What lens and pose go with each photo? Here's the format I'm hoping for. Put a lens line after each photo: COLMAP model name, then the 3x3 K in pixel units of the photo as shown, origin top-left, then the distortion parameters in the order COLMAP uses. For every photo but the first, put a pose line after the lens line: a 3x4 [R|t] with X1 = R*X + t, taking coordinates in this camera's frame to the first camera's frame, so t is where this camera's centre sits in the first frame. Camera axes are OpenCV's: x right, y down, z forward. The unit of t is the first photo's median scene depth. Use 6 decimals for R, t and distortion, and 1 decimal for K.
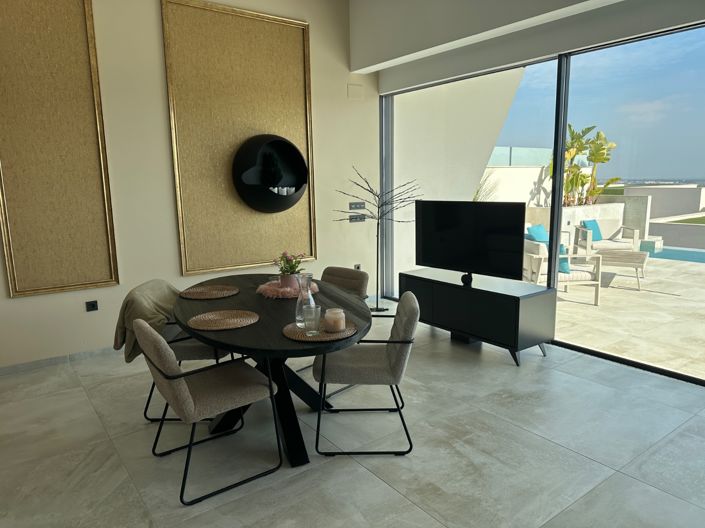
lens RADIAL K [[495.9, 0, 352.5], [0, 495.9, 264.0], [0, 0, 1]] dist [-0.001912, -0.000822]
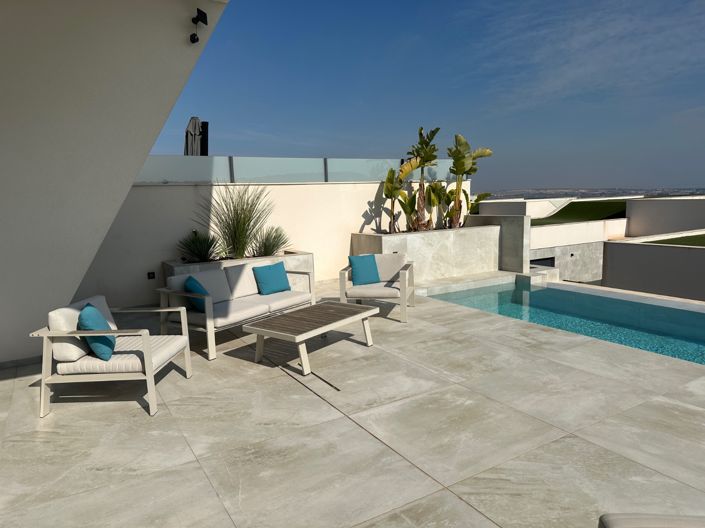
lens RADIAL K [[490.7, 0, 348.9], [0, 490.7, 265.0], [0, 0, 1]] dist [0.115890, -0.153782]
pose [[0.994753, -0.004607, -0.102206, 0.413963], [0.001529, 0.999543, -0.030183, -0.040698], [0.102299, 0.029868, 0.994305, 0.220554]]
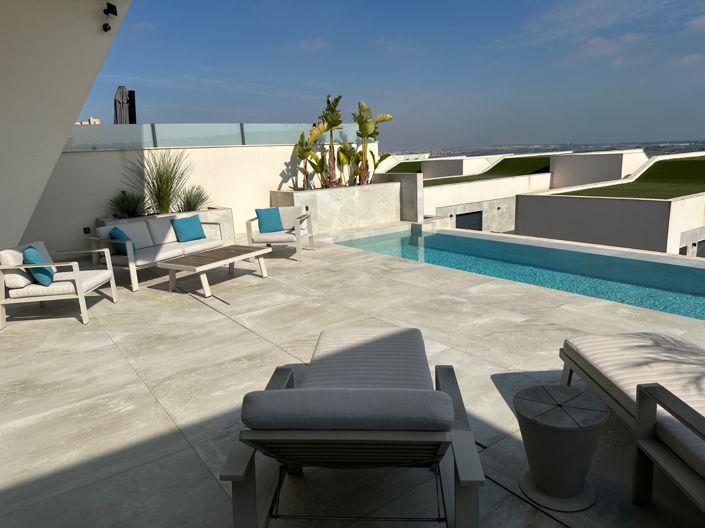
lens RADIAL K [[490.7, 0, 348.9], [0, 490.7, 265.0], [0, 0, 1]] dist [0.115890, -0.153782]
pose [[0.999193, -0.031505, -0.024900, 0.497971], [0.032723, 0.998207, 0.050120, -0.021037], [0.023277, -0.050894, 0.998433, 0.100695]]
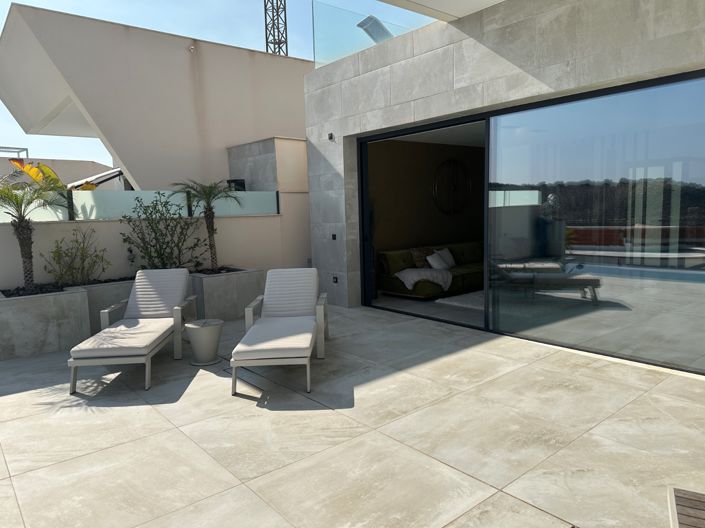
lens RADIAL K [[490.7, 0, 348.9], [0, 490.7, 265.0], [0, 0, 1]] dist [0.115890, -0.153782]
pose [[-0.997291, 0.050289, -0.053676, 0.460896], [0.033227, 0.959072, 0.281205, -0.130710], [0.065620, 0.278660, -0.958145, 0.719070]]
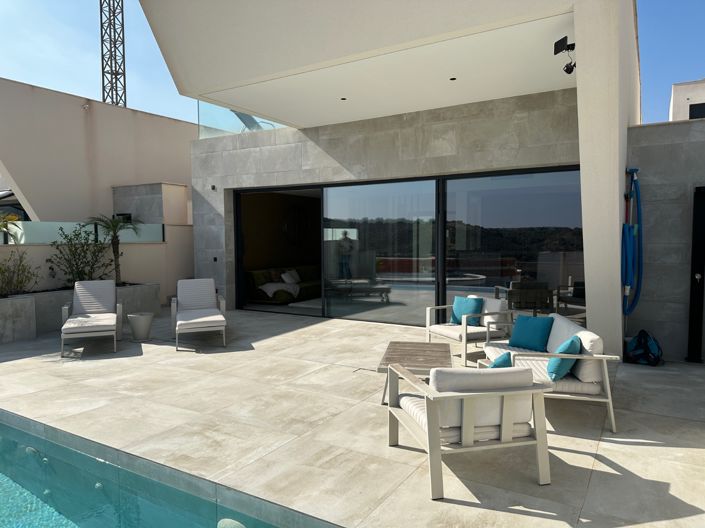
lens RADIAL K [[490.7, 0, 348.9], [0, 490.7, 265.0], [0, 0, 1]] dist [0.115890, -0.153782]
pose [[-0.923439, 0.042281, -0.381410, 0.566229], [-0.045602, 0.974779, 0.218465, -0.183084], [0.381027, 0.219132, -0.898220, 0.993878]]
